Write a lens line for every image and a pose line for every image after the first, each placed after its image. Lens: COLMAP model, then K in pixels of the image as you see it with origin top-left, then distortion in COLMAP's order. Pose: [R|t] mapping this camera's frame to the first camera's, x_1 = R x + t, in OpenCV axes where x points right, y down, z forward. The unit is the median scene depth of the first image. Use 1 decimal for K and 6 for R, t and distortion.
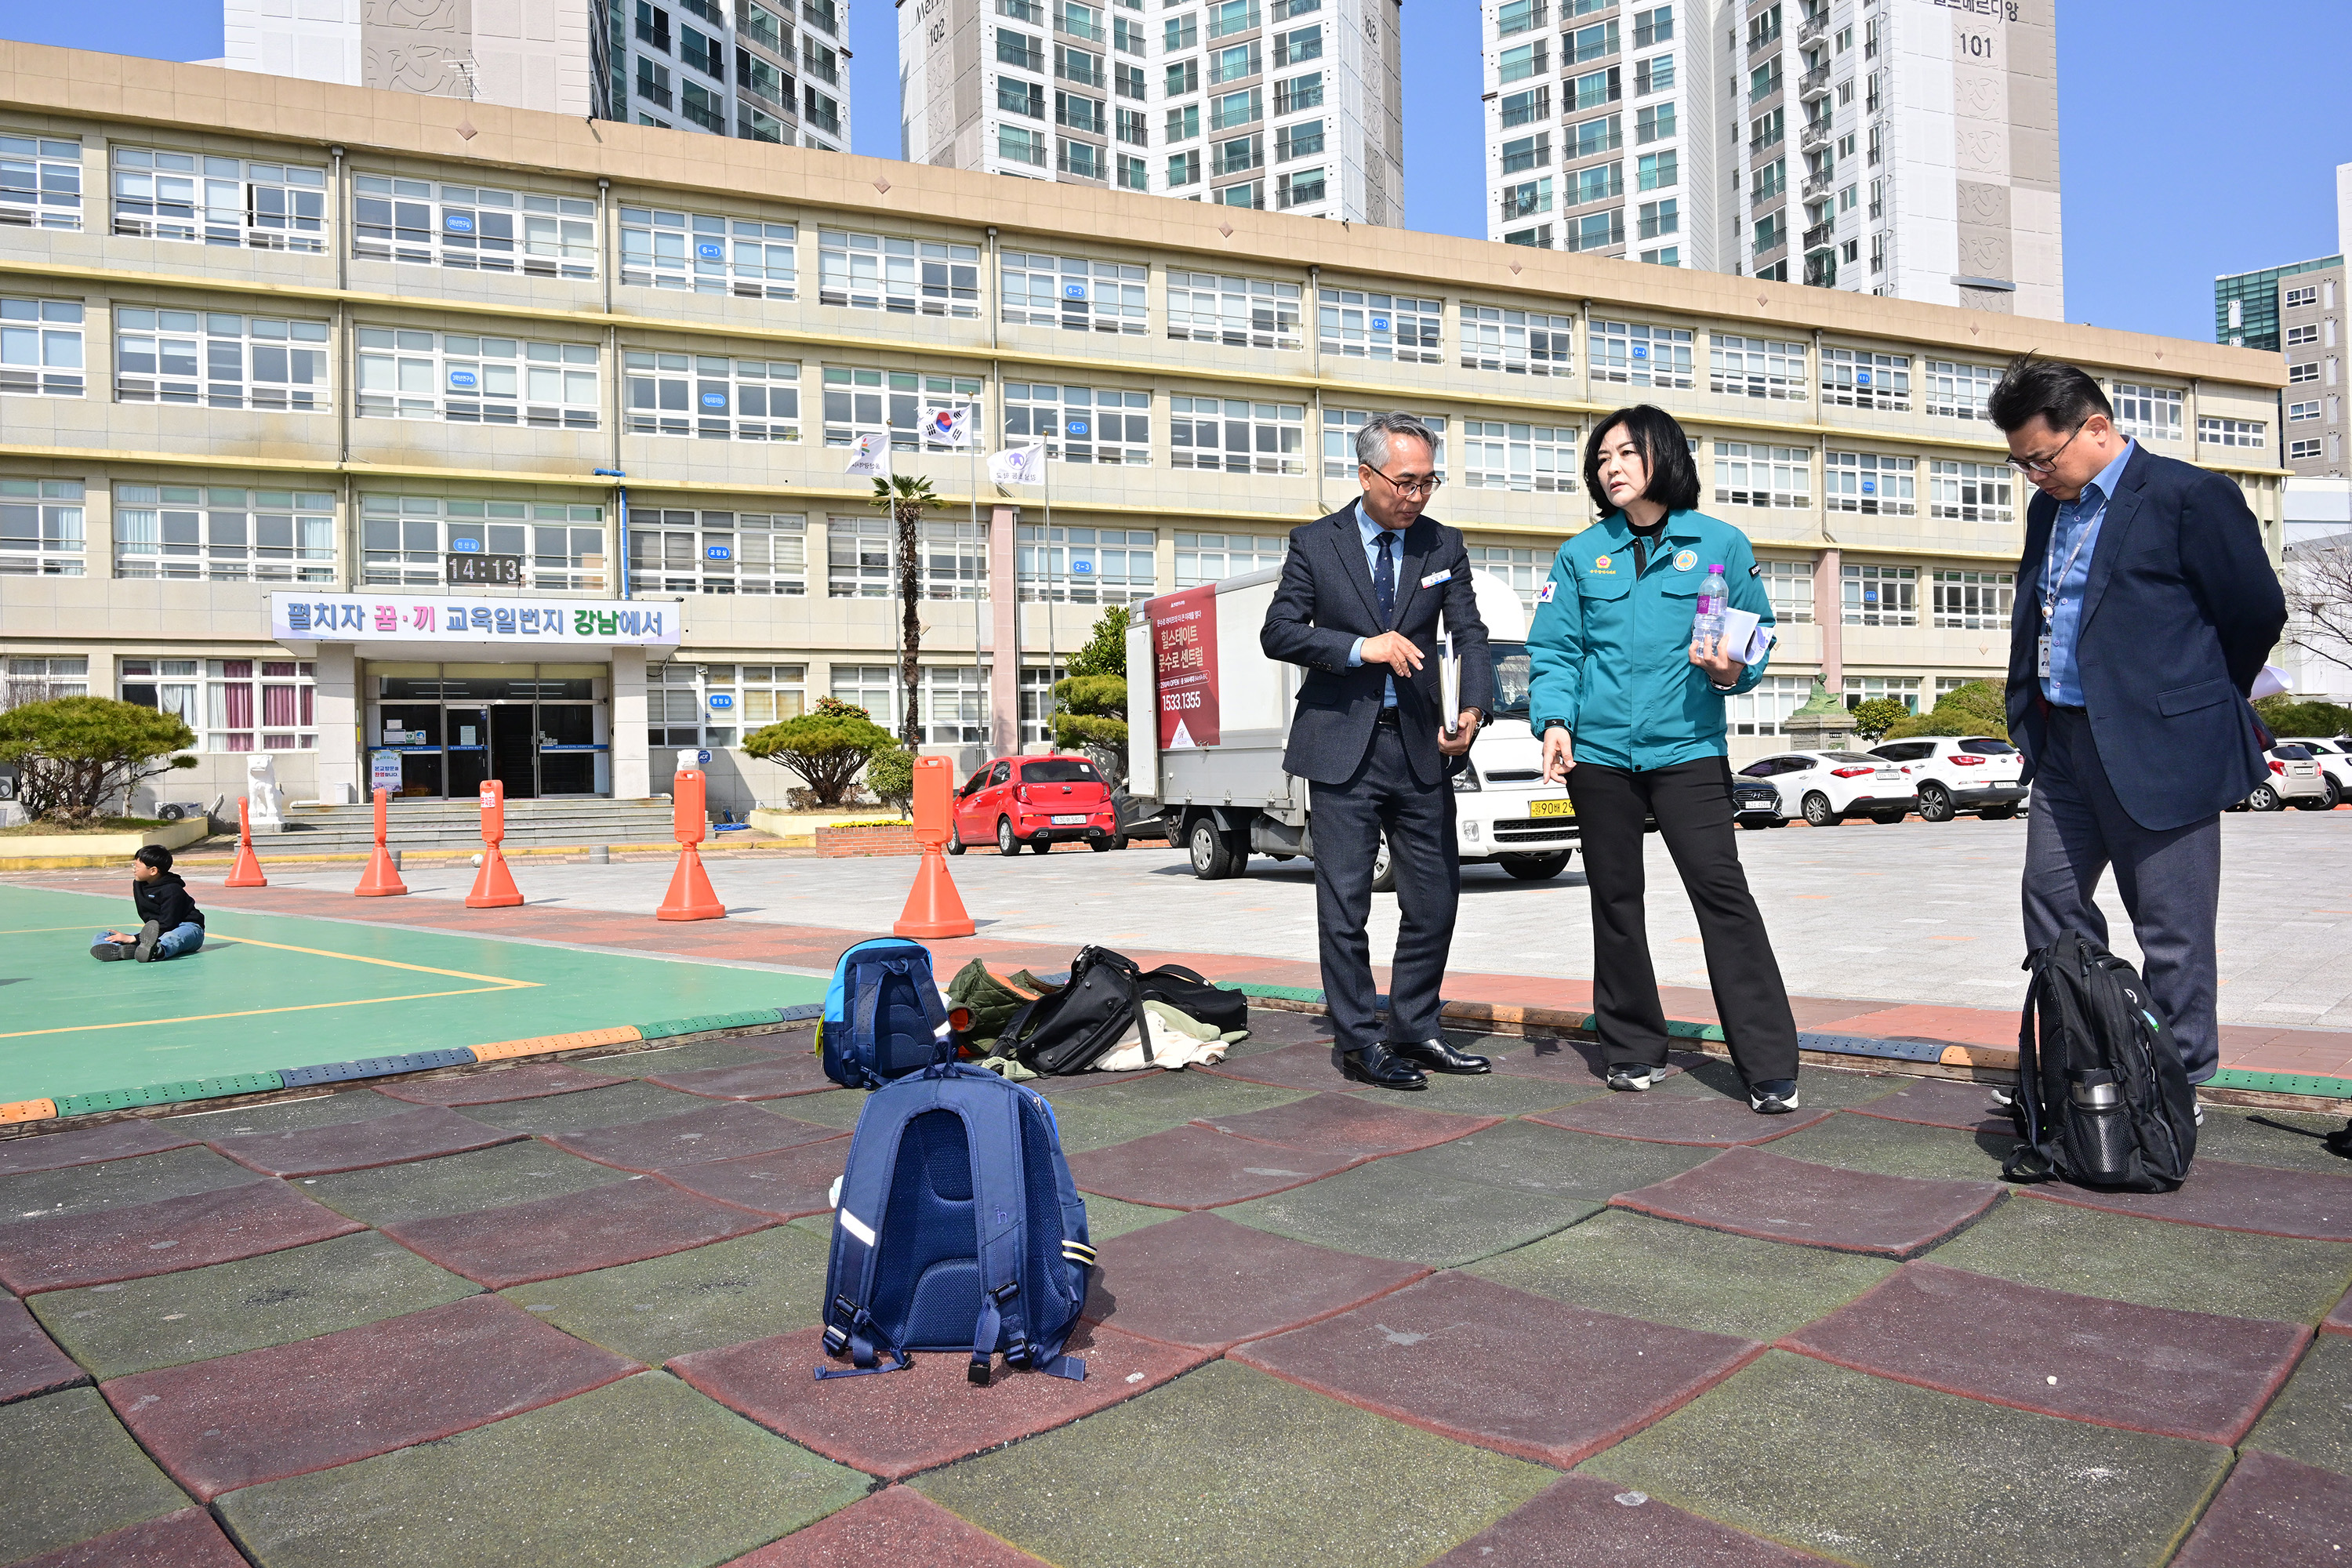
lens RADIAL K [[1637.5, 0, 1176.0], [0, 1637.5, 784.0], [0, 0, 1]] dist [-0.002962, -0.001027]
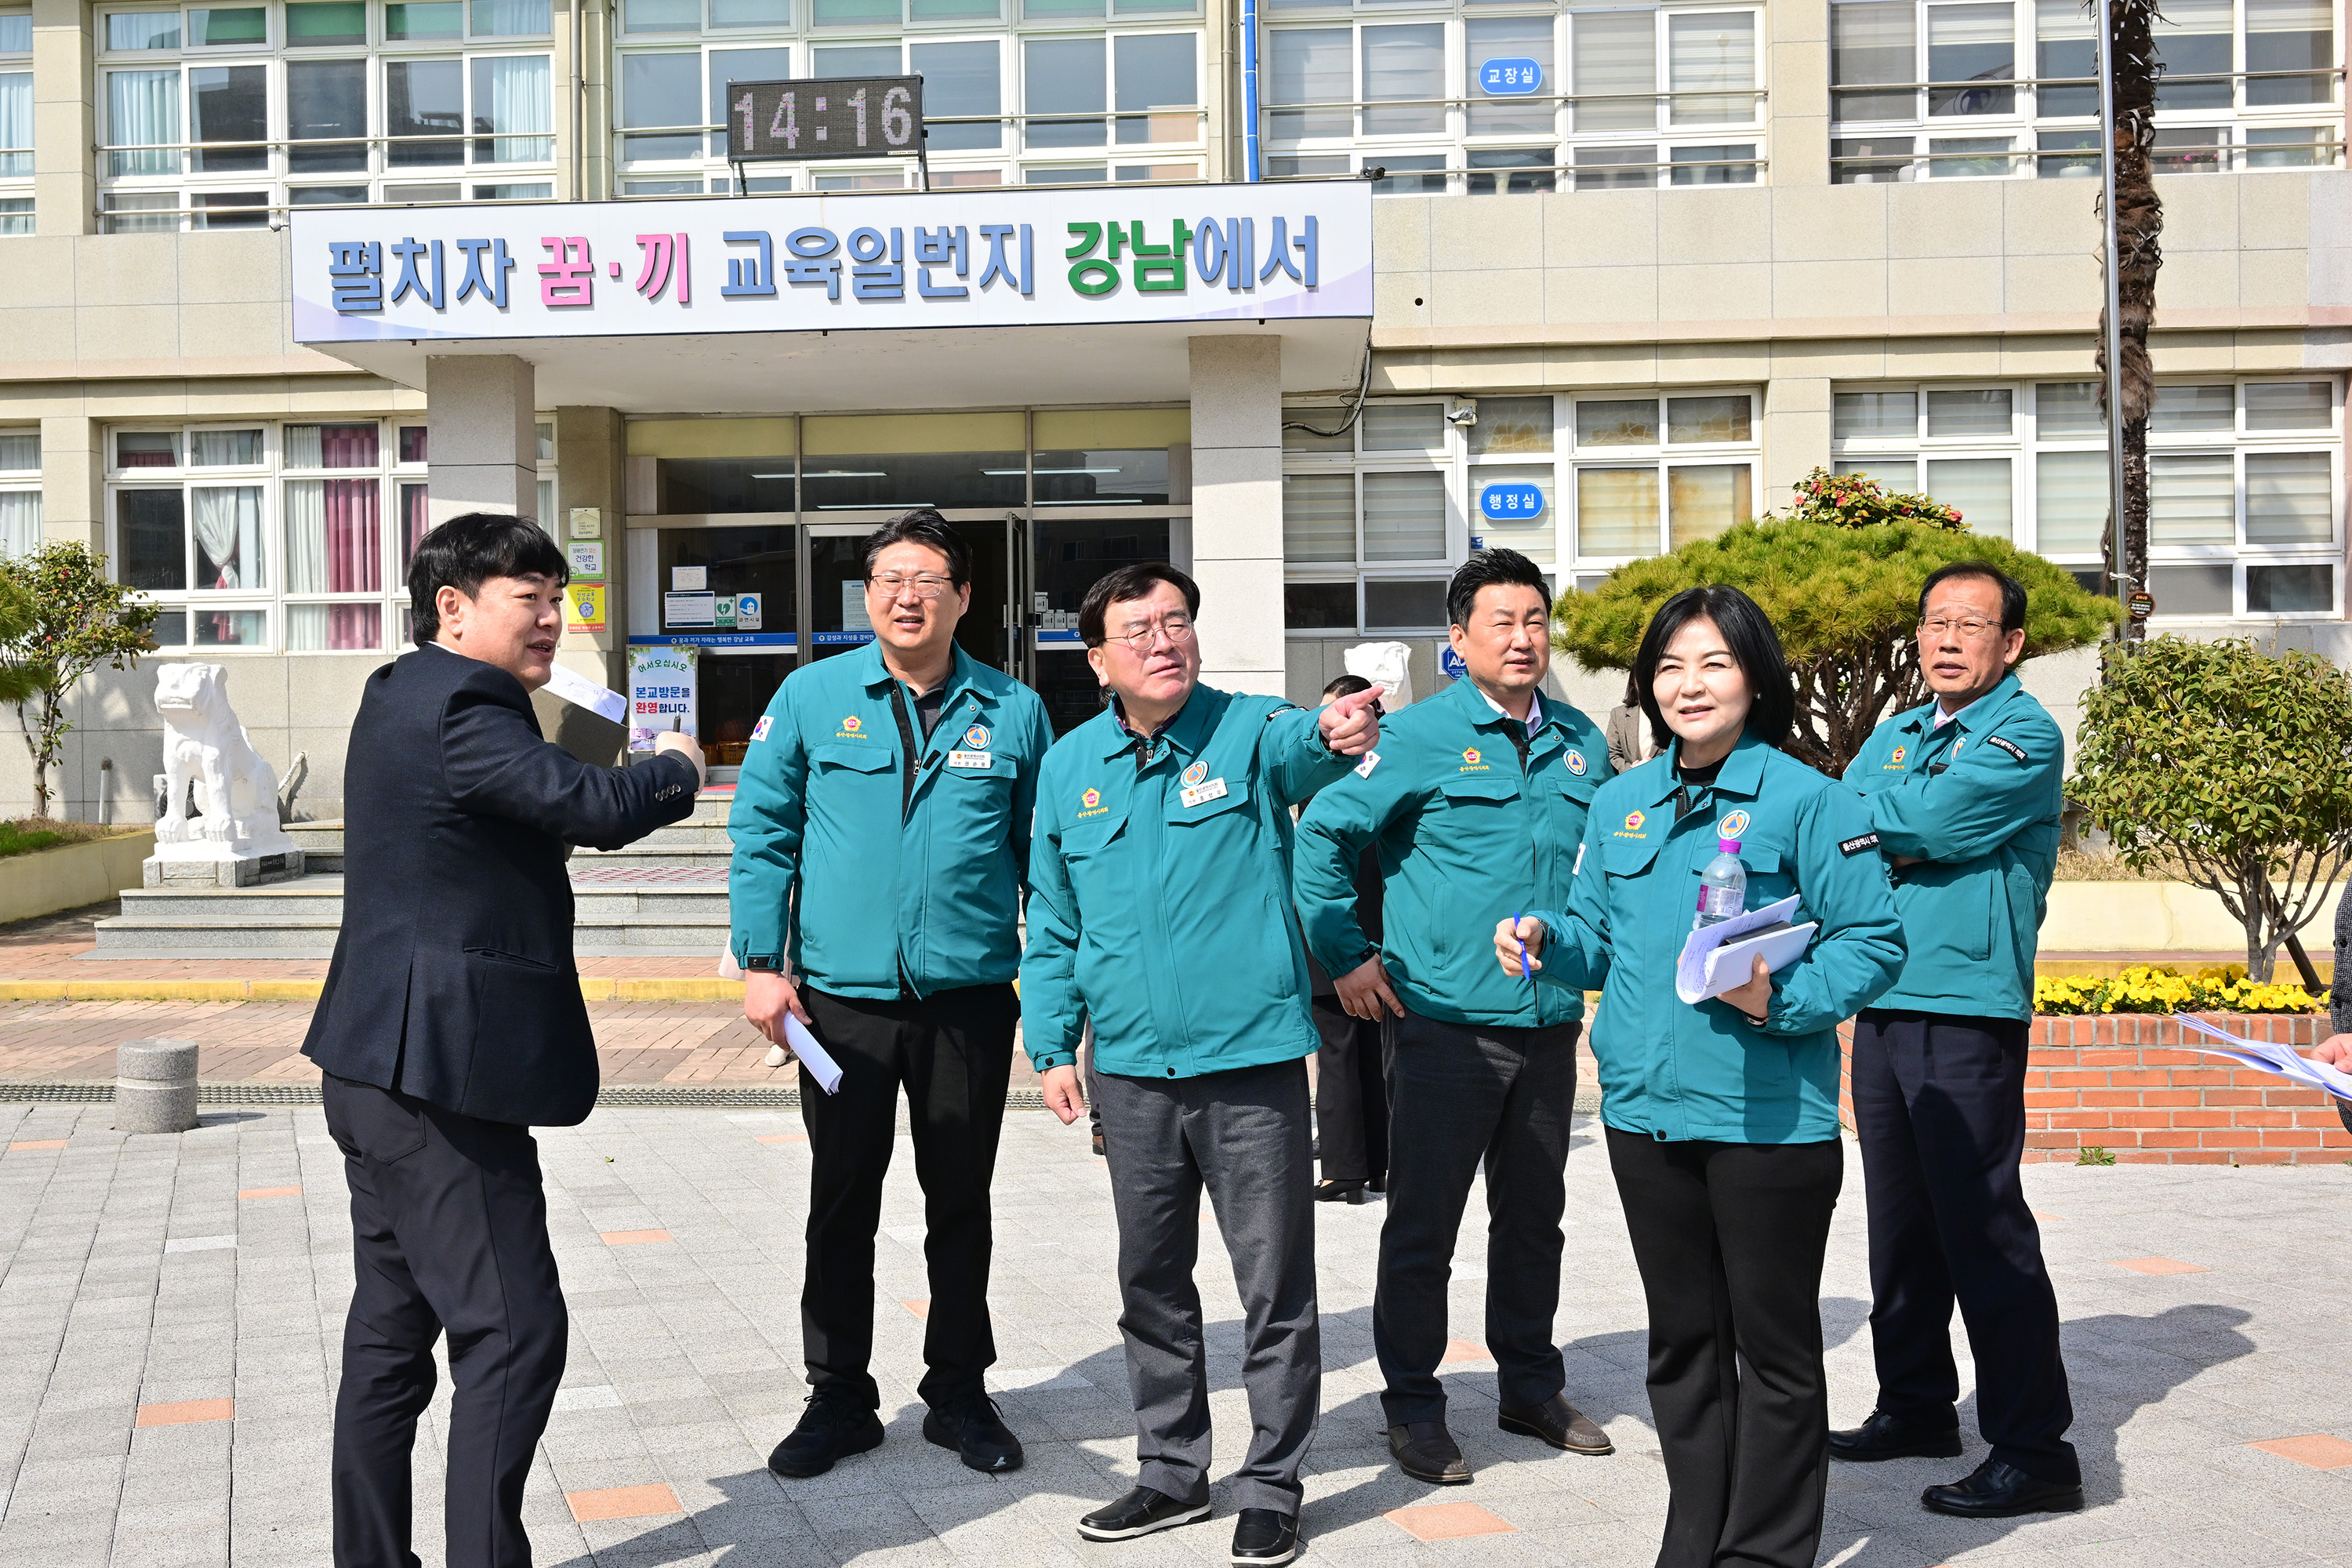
lens RADIAL K [[2113.4, 0, 1171.3], [0, 2113.4, 735.8], [0, 0, 1]] dist [0.008119, -0.001101]
pose [[0.889575, 0.017512, -0.456454, -0.148212], [-0.004527, 0.999554, 0.029526, -0.014543], [0.456767, -0.024199, 0.889257, 0.615974]]
